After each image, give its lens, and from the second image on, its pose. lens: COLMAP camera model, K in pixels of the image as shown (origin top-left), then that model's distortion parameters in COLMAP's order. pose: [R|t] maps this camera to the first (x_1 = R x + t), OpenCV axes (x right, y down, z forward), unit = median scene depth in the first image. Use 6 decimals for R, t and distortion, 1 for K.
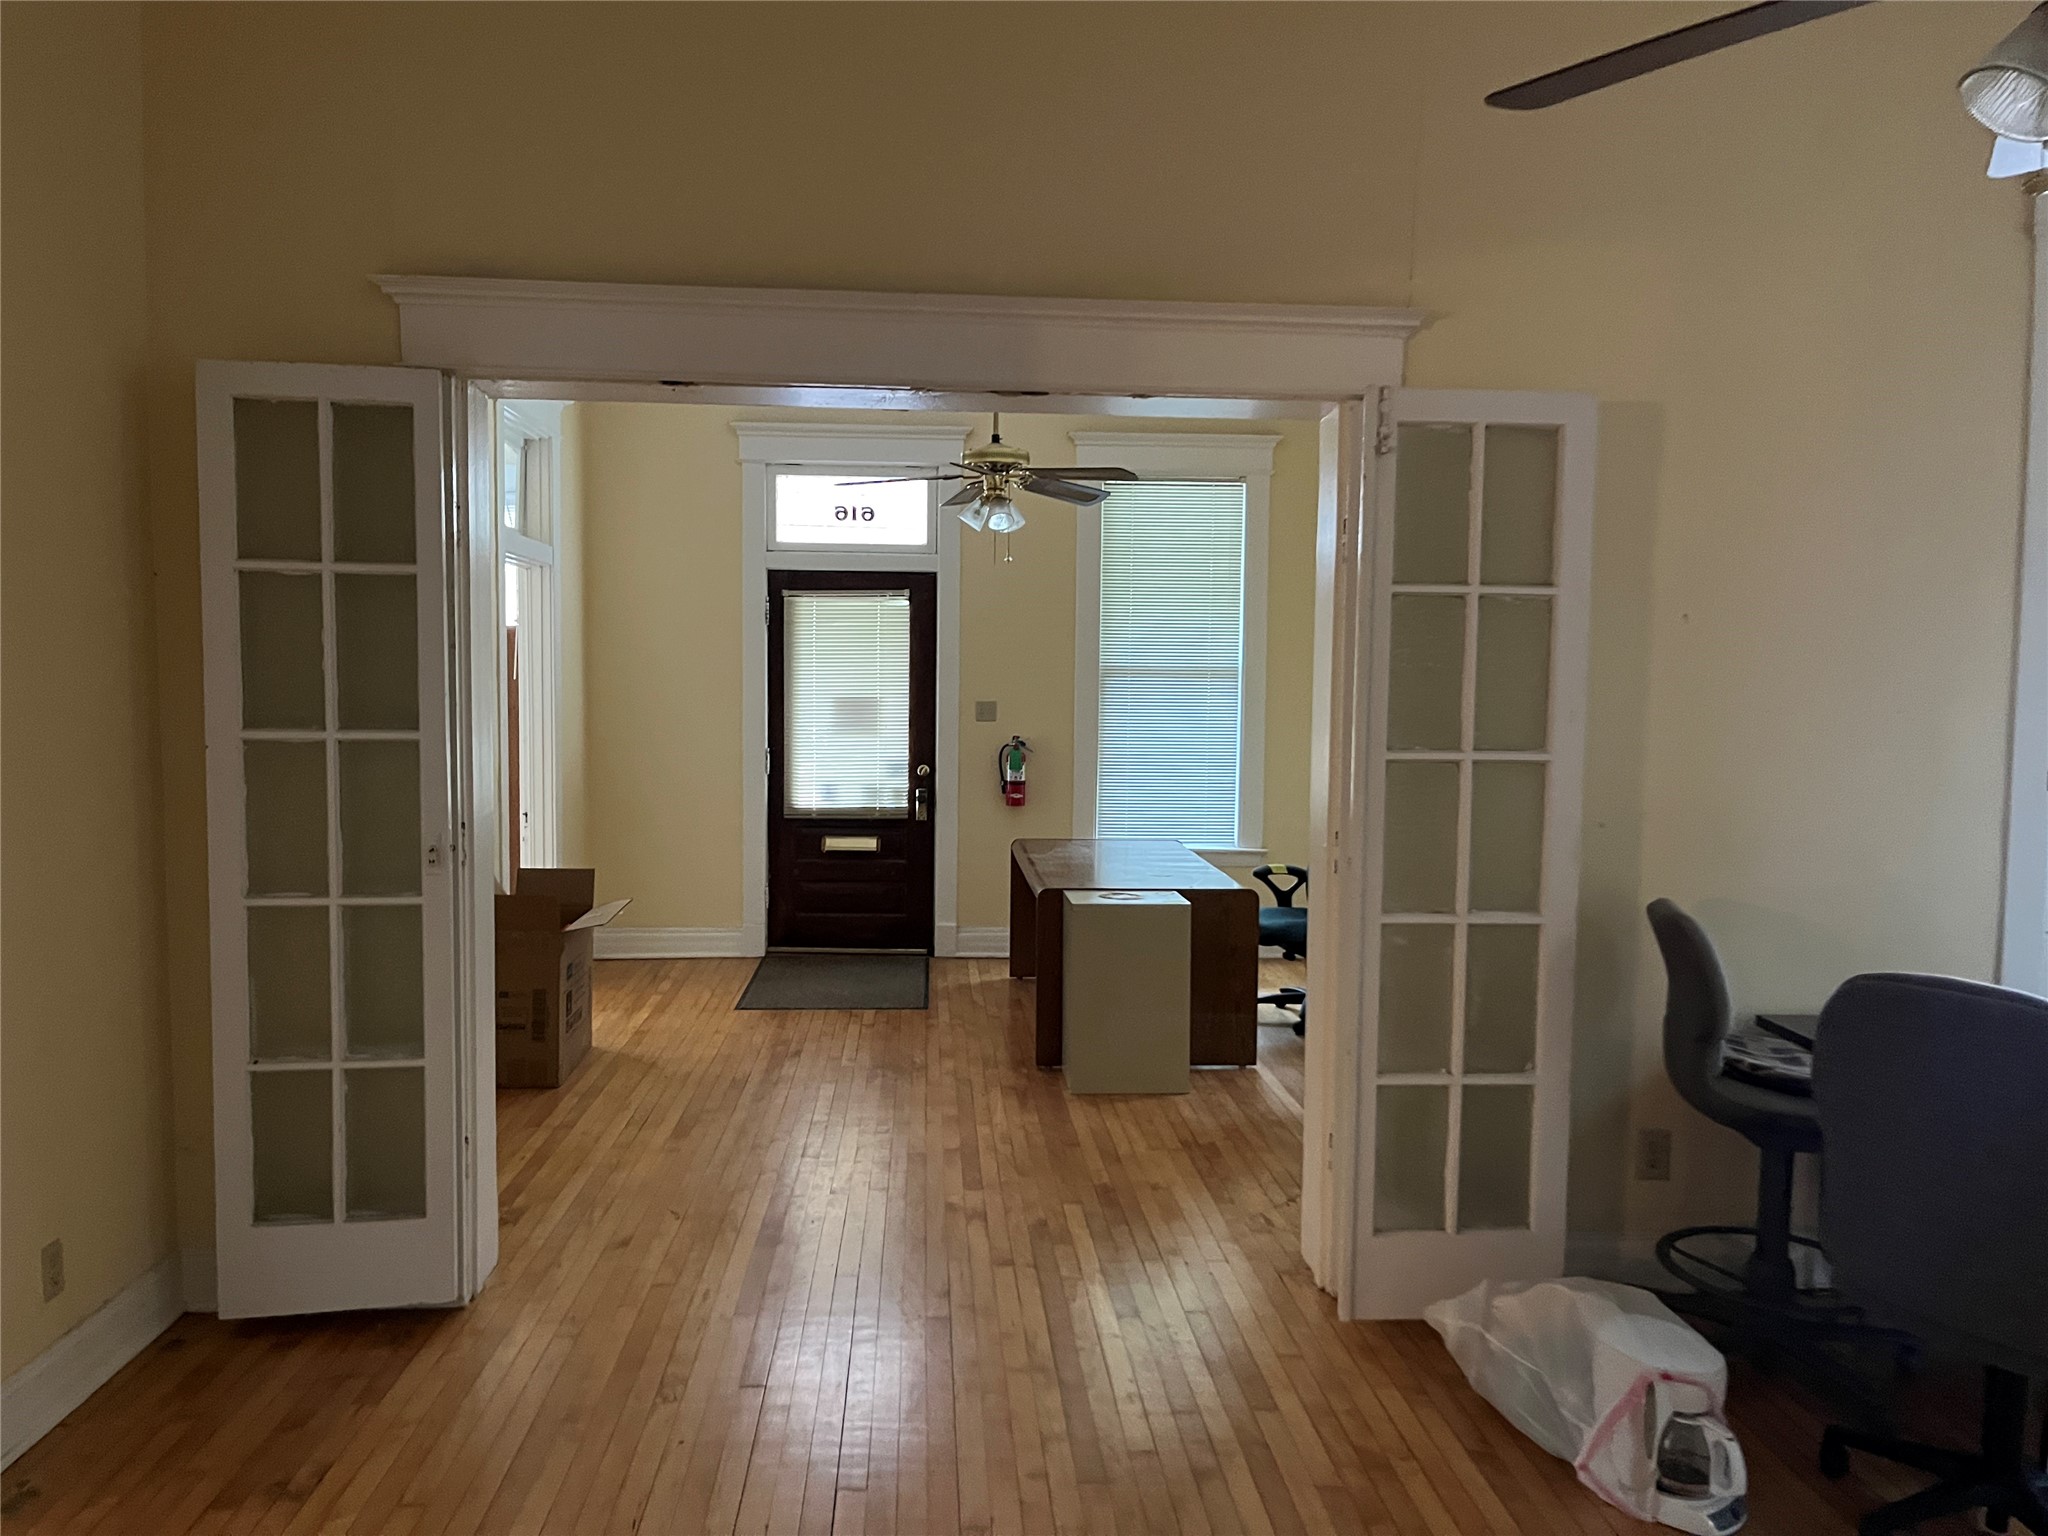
lens RADIAL K [[1552.3, 0, 1012.2], [0, 1552.3, 769.9], [0, 0, 1]] dist [0.053022, -0.083043]
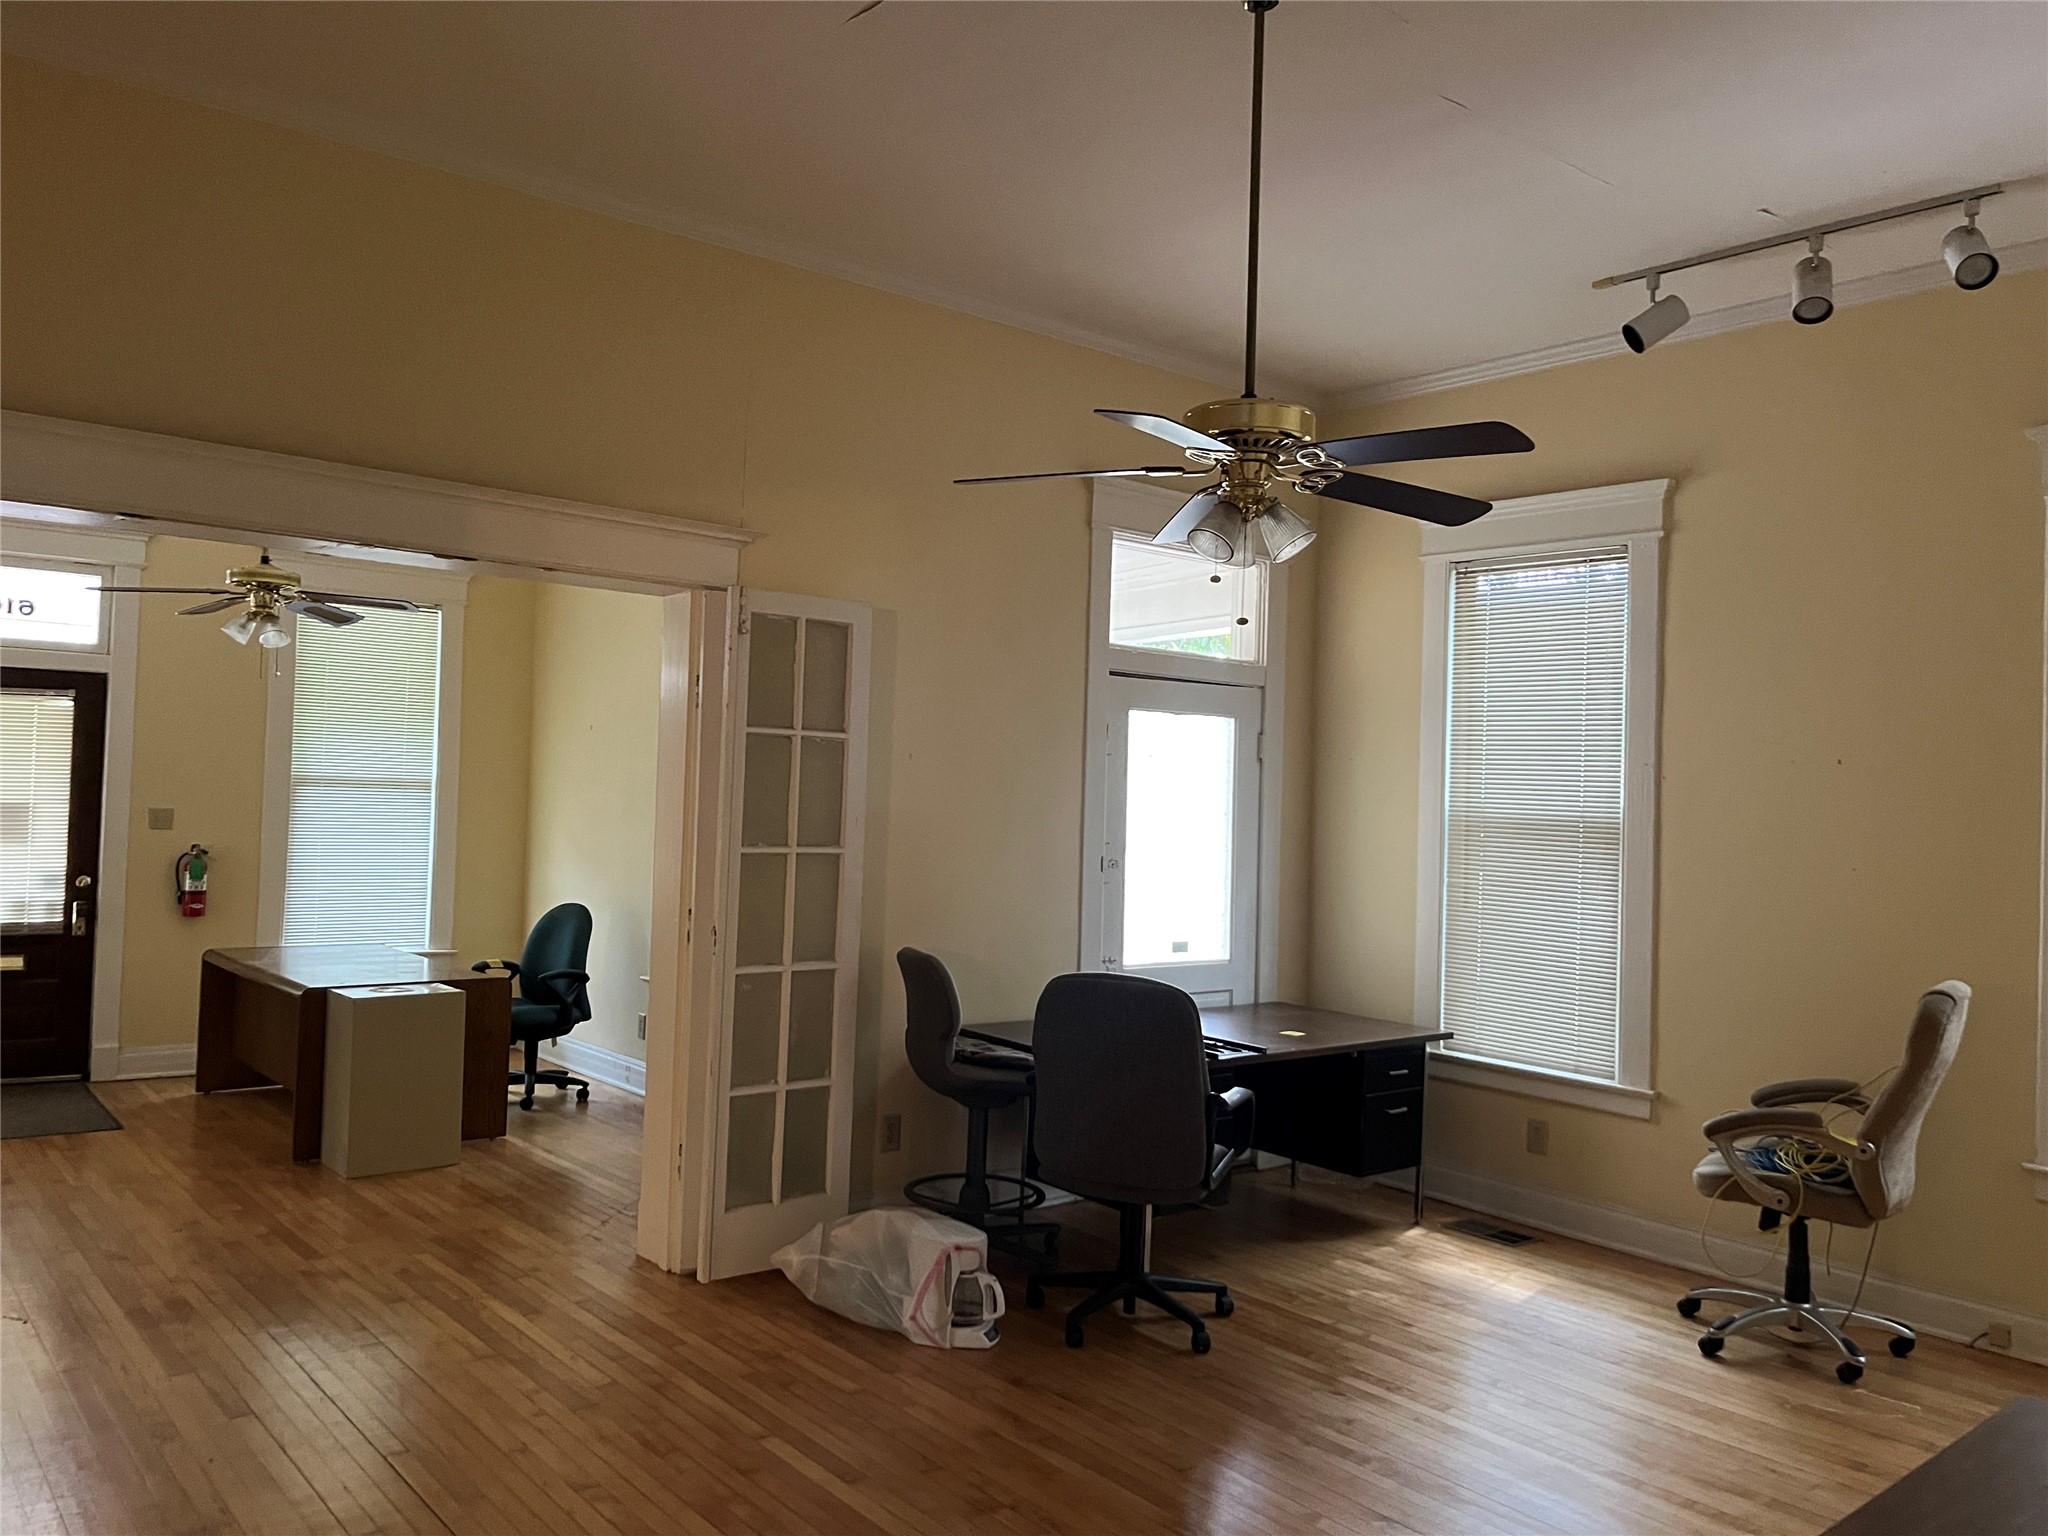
lens RADIAL K [[1556.5, 0, 1050.4], [0, 1556.5, 748.3], [0, 0, 1]] dist [0.055524, -0.090846]
pose [[0.800686, 0.033978, 0.598120, -0.212430], [0.018330, 0.996533, -0.081149, 0.010283], [-0.598804, 0.075938, 0.797287, -0.153957]]
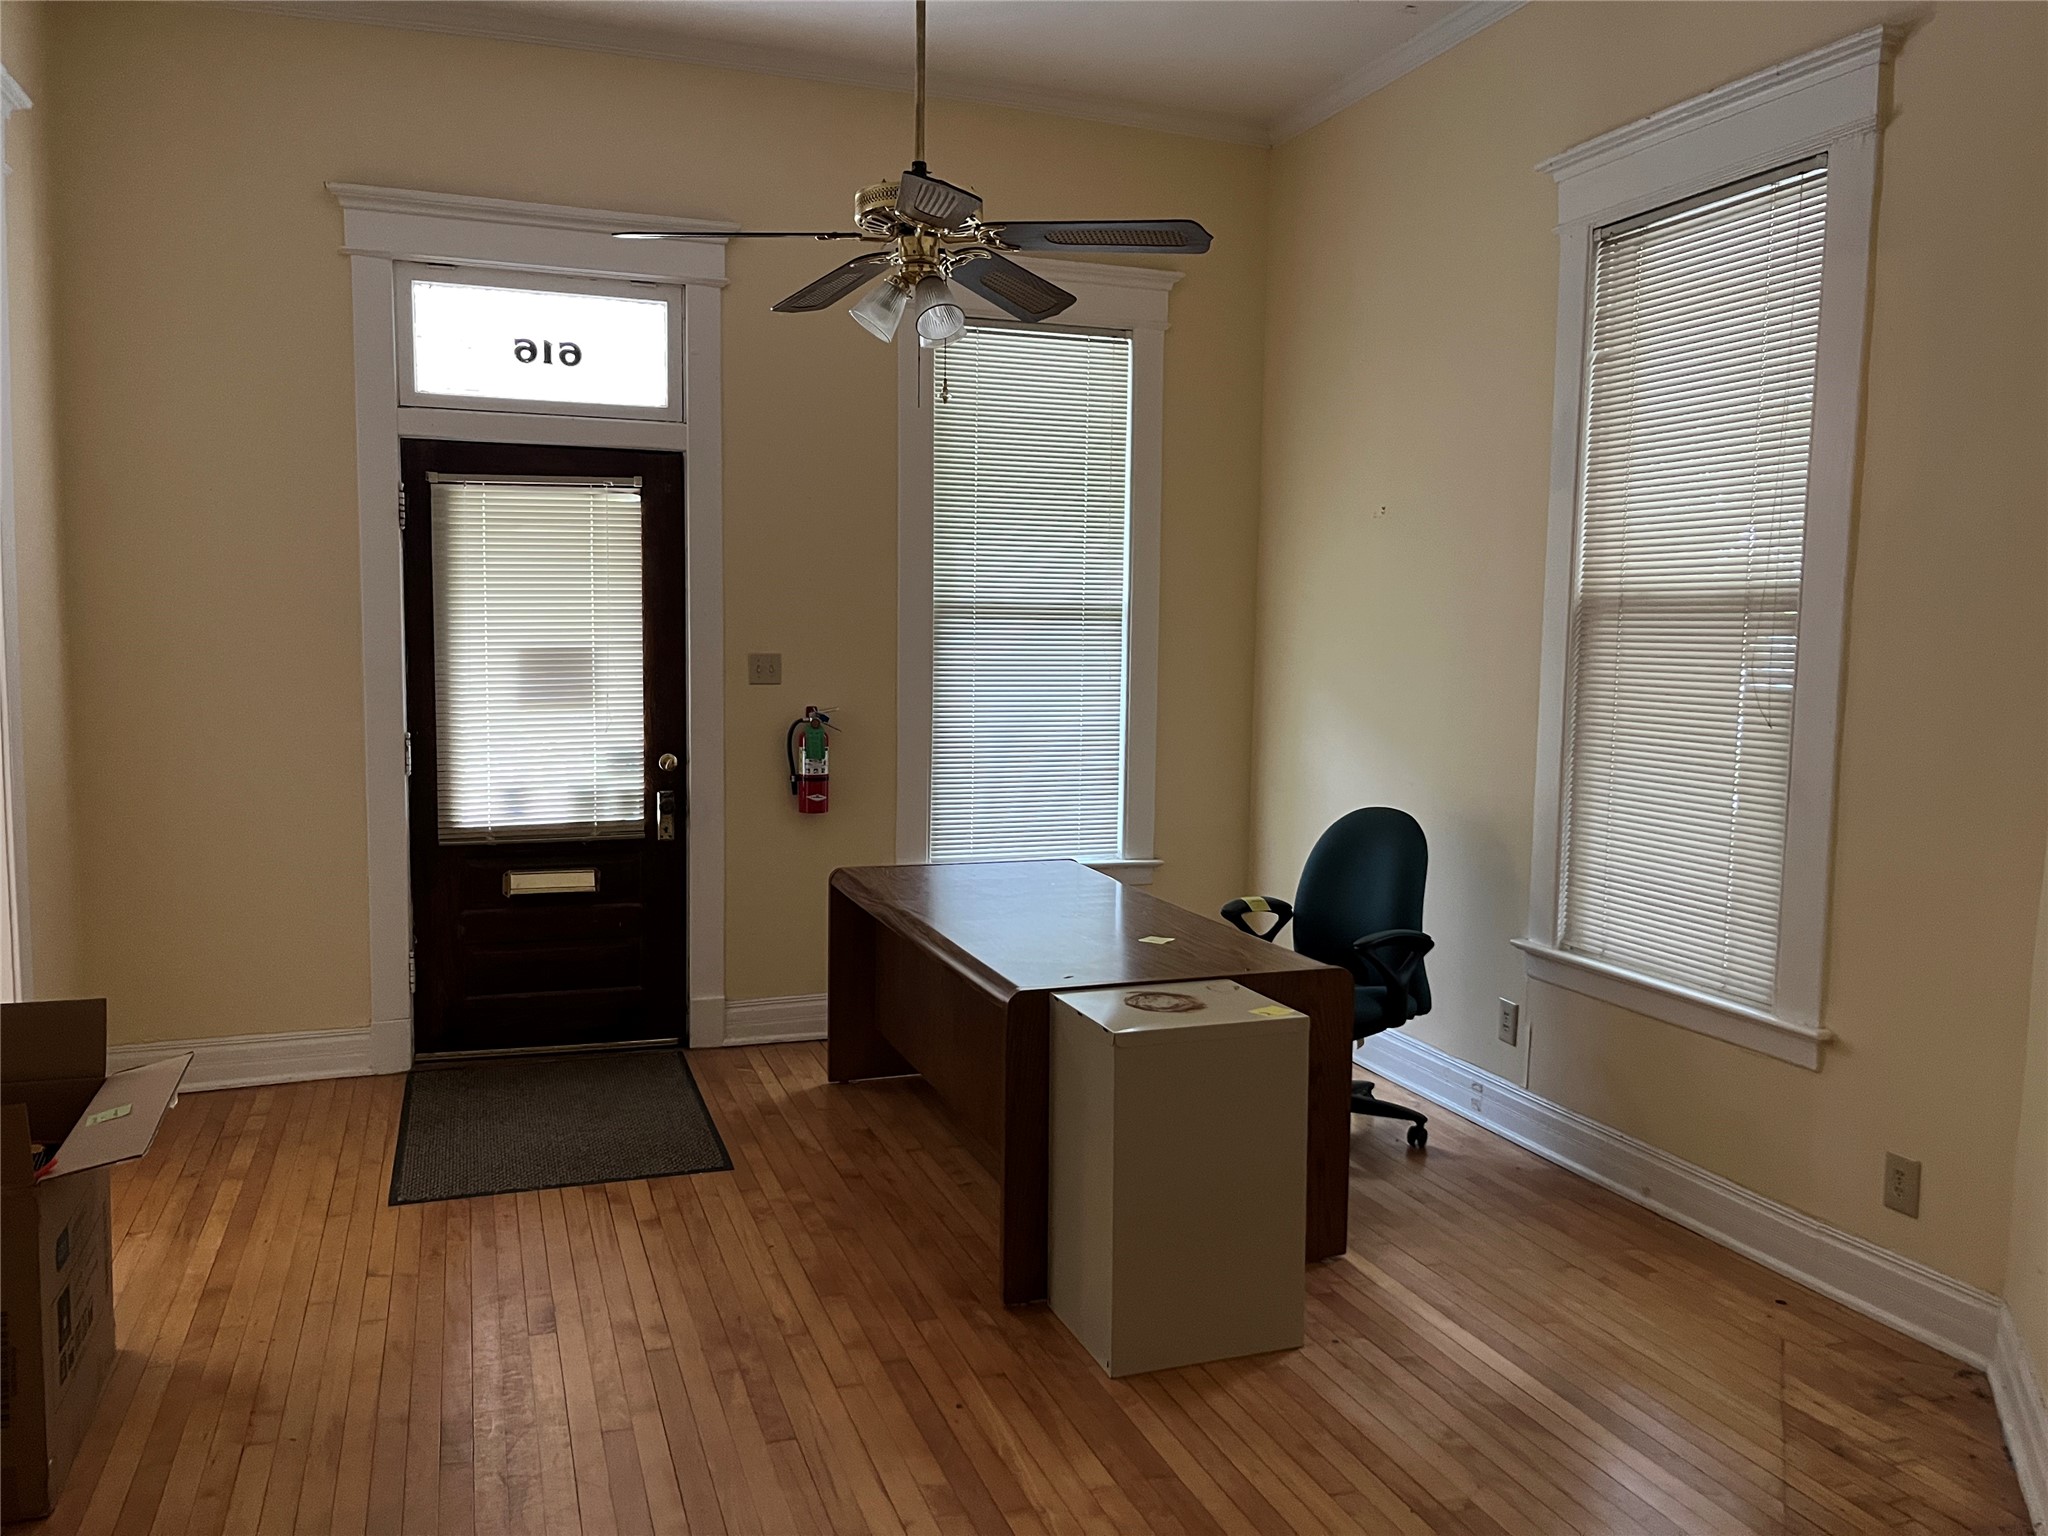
lens RADIAL K [[1542.0, 0, 1023.3], [0, 1542.0, 758.9], [0, 0, 1]] dist [0.008804, -0.000646]
pose [[0.957811, -0.023259, 0.286455, -0.131959], [0.015582, 0.999457, 0.029049, -0.023003], [-0.286975, -0.023360, 0.957653, 0.462817]]
